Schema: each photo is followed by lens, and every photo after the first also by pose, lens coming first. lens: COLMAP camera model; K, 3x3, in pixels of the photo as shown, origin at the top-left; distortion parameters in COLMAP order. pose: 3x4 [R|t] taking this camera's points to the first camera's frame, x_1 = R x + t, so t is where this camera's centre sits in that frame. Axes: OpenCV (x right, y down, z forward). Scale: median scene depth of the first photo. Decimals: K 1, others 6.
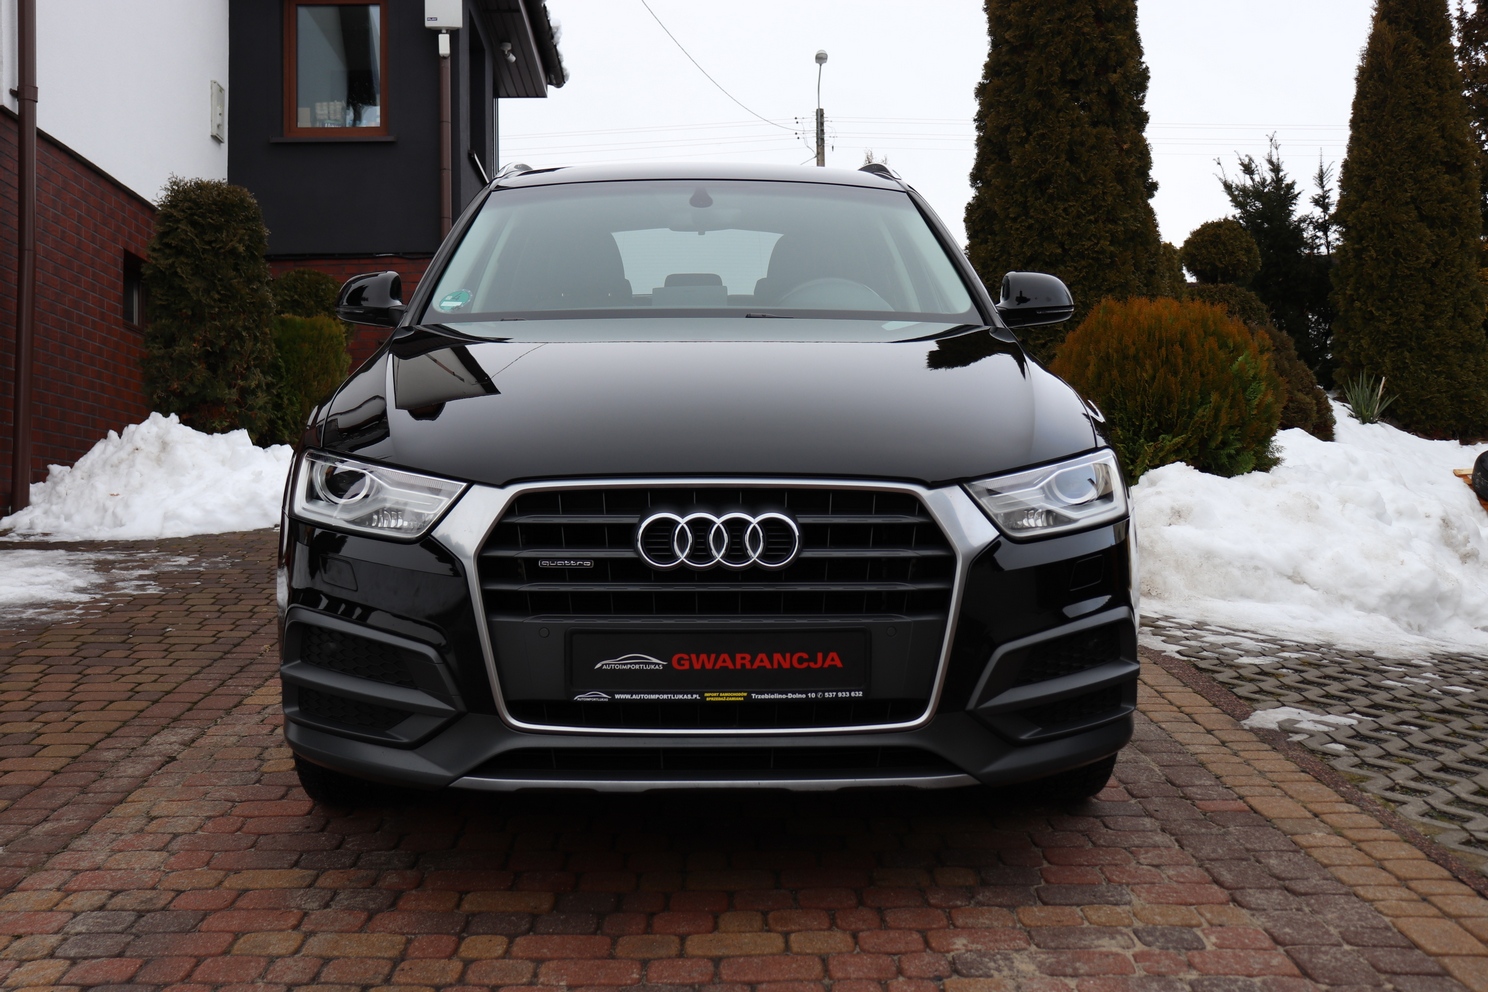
lens RADIAL K [[1597.8, 0, 735.9], [0, 1597.8, 486.9], [0, 0, 1]] dist [-0.017163, 0.000000]
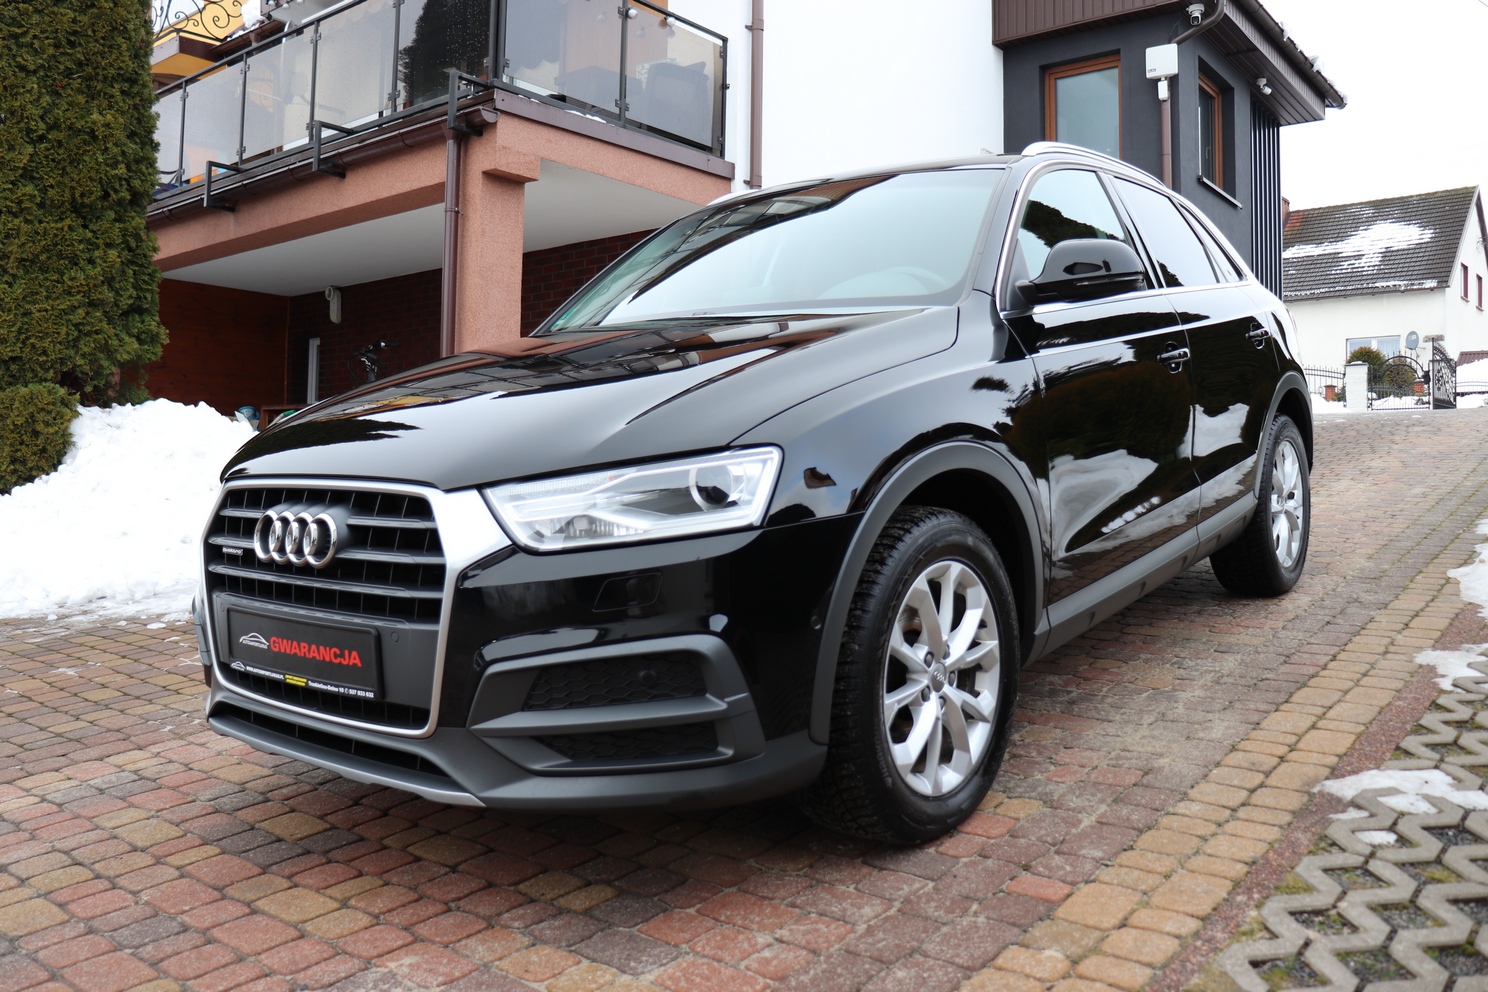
lens RADIAL K [[1233.6, 0, 713.4], [0, 1233.6, 468.7], [0, 0, 1]] dist [-0.176821, 0.152571]
pose [[0.748147, 0.007771, -0.663487, 0.726384], [-0.002468, 0.999957, 0.008928, -0.020493], [0.663528, -0.005042, 0.748135, 0.555024]]
